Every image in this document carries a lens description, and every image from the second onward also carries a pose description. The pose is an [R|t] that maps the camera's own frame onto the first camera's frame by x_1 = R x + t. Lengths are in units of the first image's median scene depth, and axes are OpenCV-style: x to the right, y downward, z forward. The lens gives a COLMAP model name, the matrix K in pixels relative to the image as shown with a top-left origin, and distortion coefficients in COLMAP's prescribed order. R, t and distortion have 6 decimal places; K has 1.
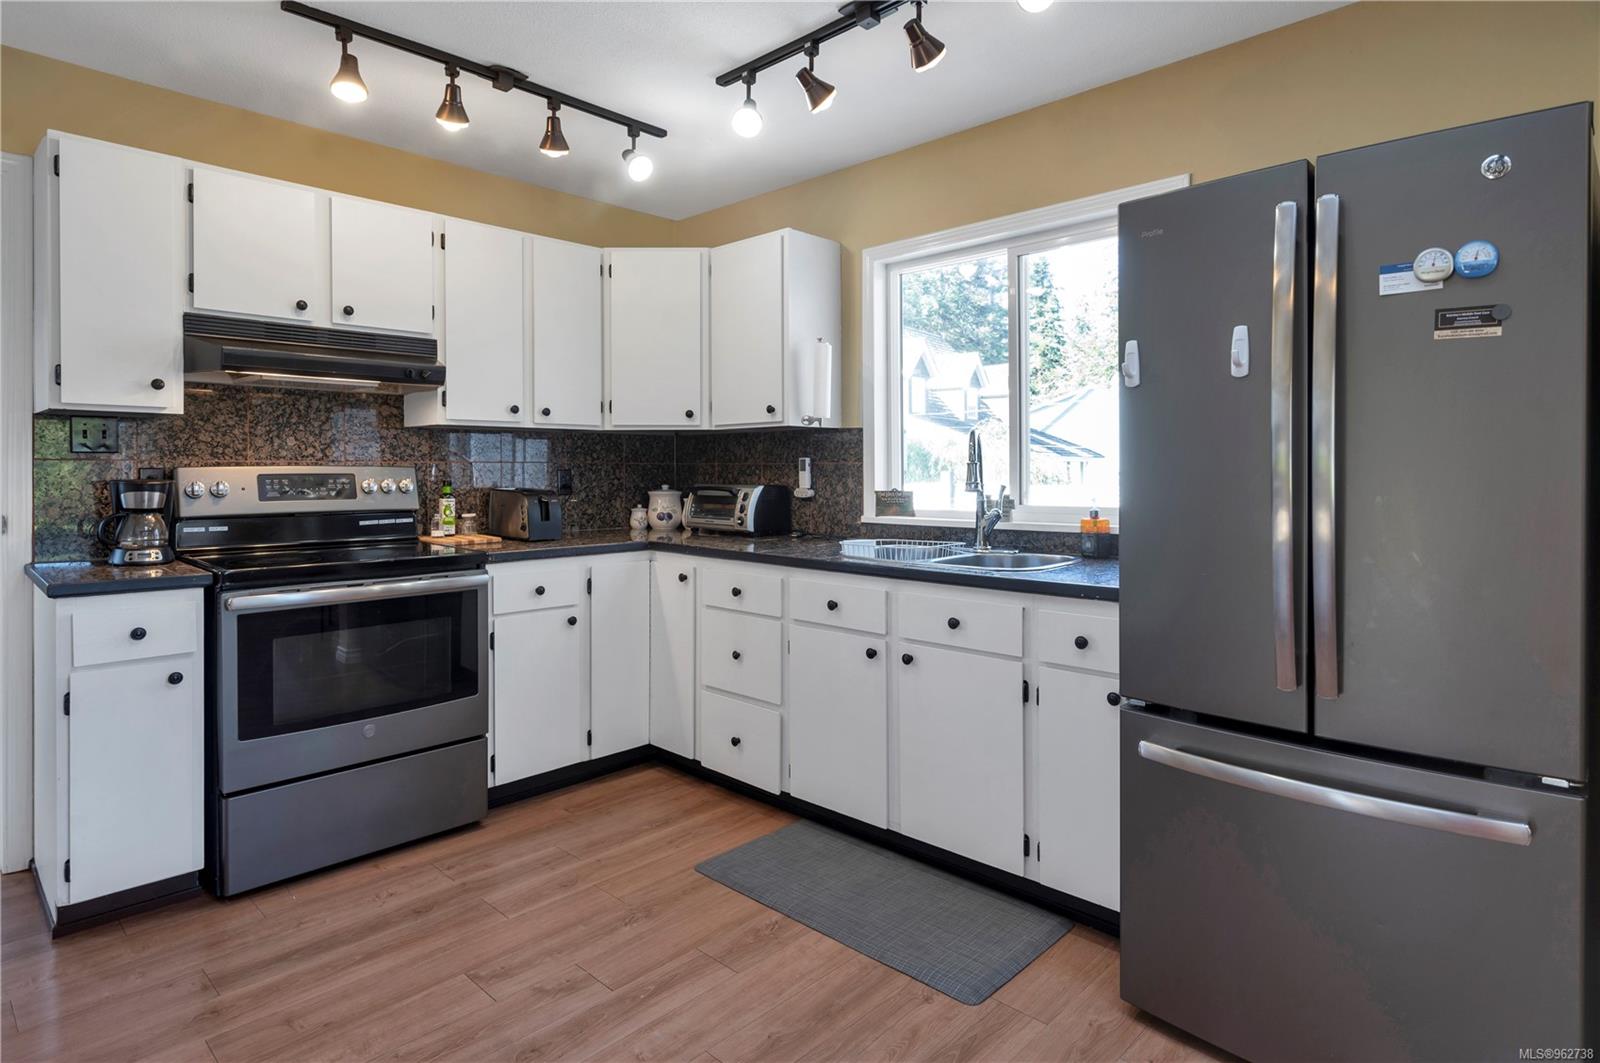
lens RADIAL K [[873.7, 0, 803.2], [0, 873.7, 484.0], [0, 0, 1]] dist [0.000965, 0.000177]
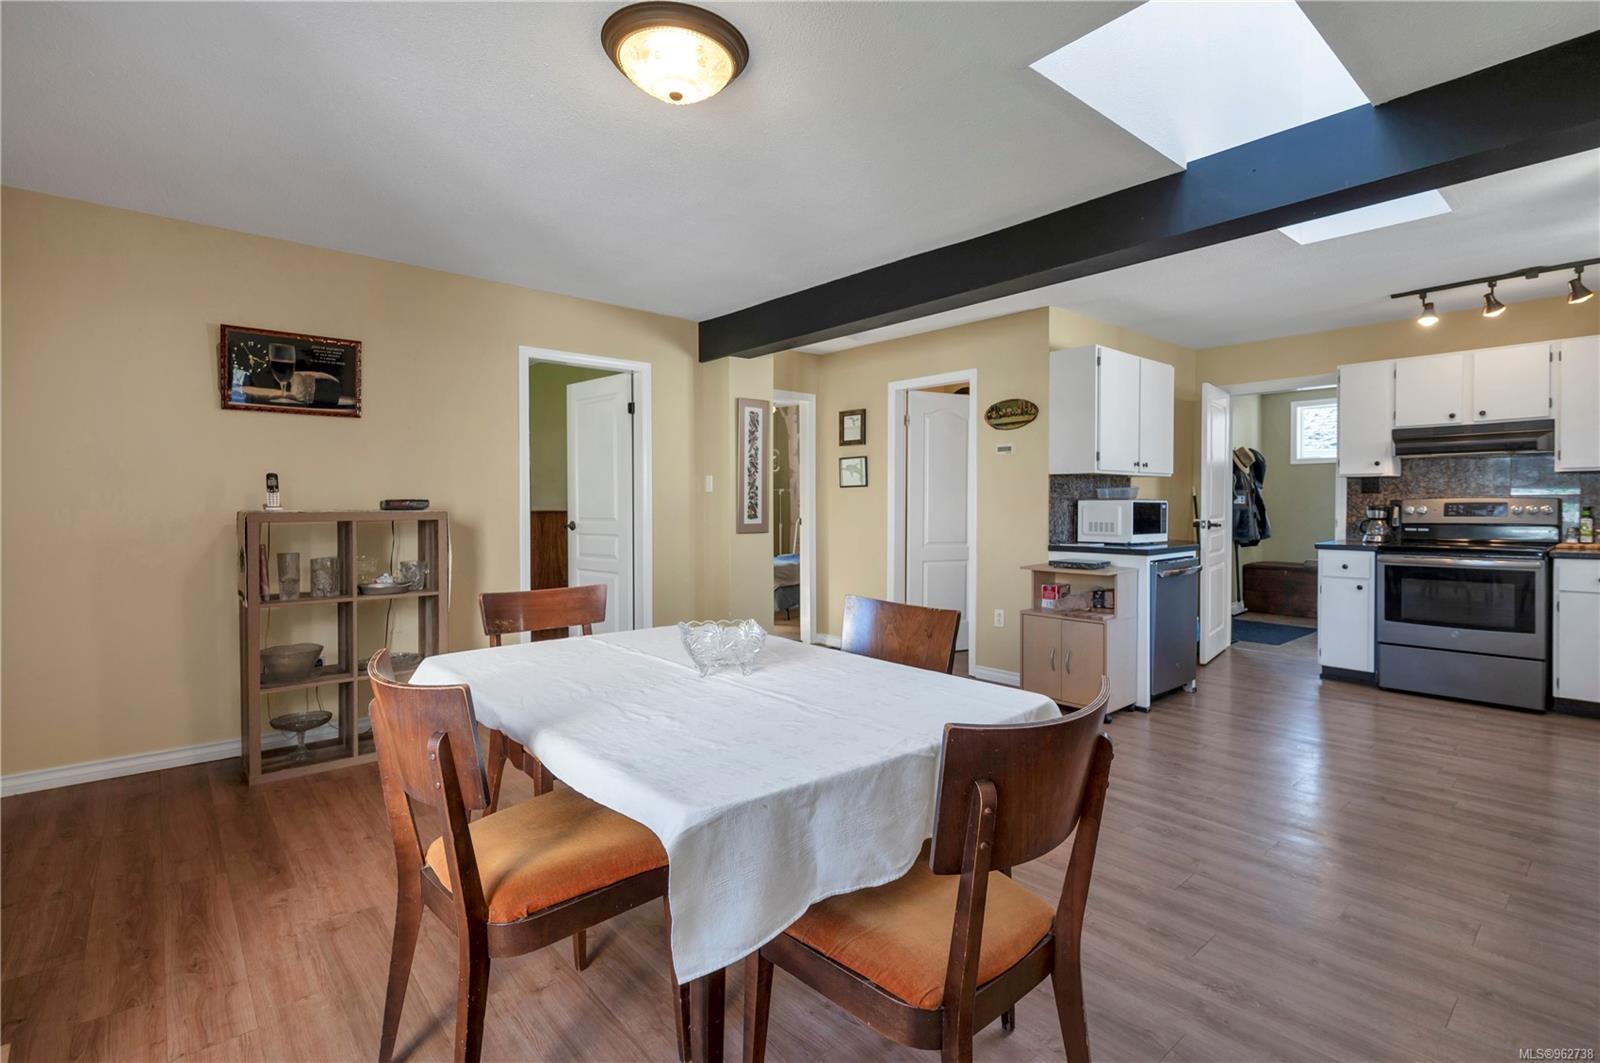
lens RADIAL K [[775.1, 0, 800.0], [0, 775.1, 531.5], [0, 0, 1]] dist [-0.003562, -0.000981]
pose [[-0.112095, 0.033336, -0.993138, 1.233788], [-0.011980, 0.999319, 0.034896, 0.009805], [0.993625, 0.015810, -0.111619, -0.232612]]
